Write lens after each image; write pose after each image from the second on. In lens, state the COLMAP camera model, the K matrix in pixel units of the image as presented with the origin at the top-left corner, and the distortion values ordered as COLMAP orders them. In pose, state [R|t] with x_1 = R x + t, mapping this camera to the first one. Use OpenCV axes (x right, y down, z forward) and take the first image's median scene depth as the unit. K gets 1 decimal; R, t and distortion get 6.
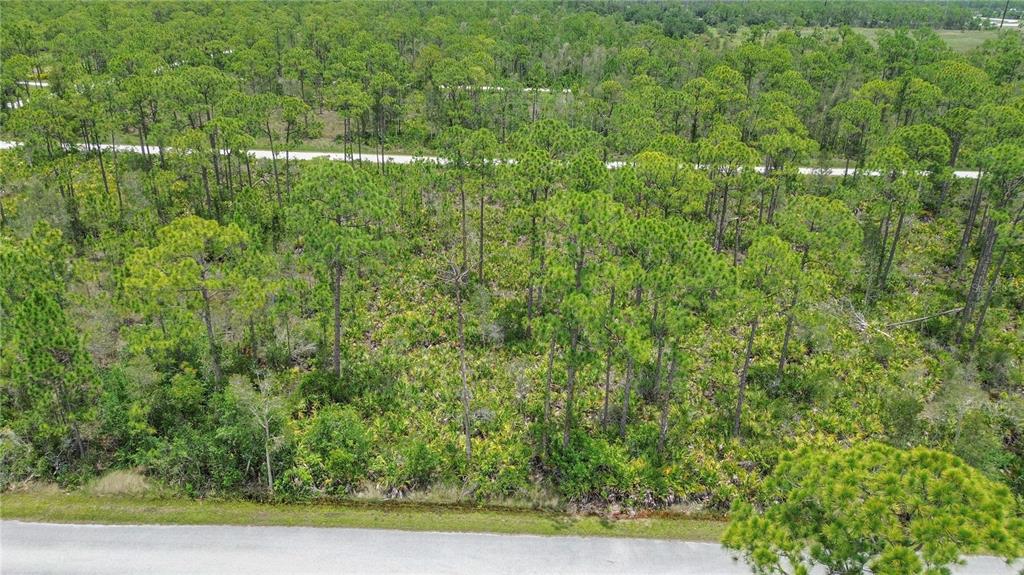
lens RADIAL K [[691.3, 0, 512.0], [0, 691.3, 287.5], [0, 0, 1]] dist [0.009616, -0.000459]
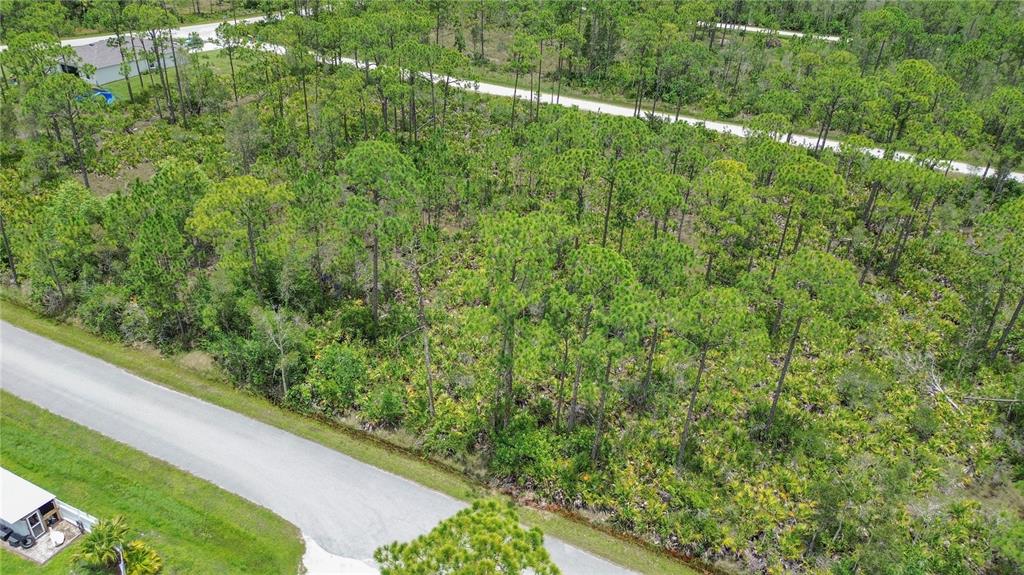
lens RADIAL K [[691.3, 0, 512.0], [0, 691.3, 287.5], [0, 0, 1]] dist [0.009616, -0.000459]
pose [[0.921336, 0.215212, -0.323764, 0.402047], [-0.179791, 0.974261, 0.135978, -0.148068], [0.344695, -0.067071, 0.936316, -0.026053]]
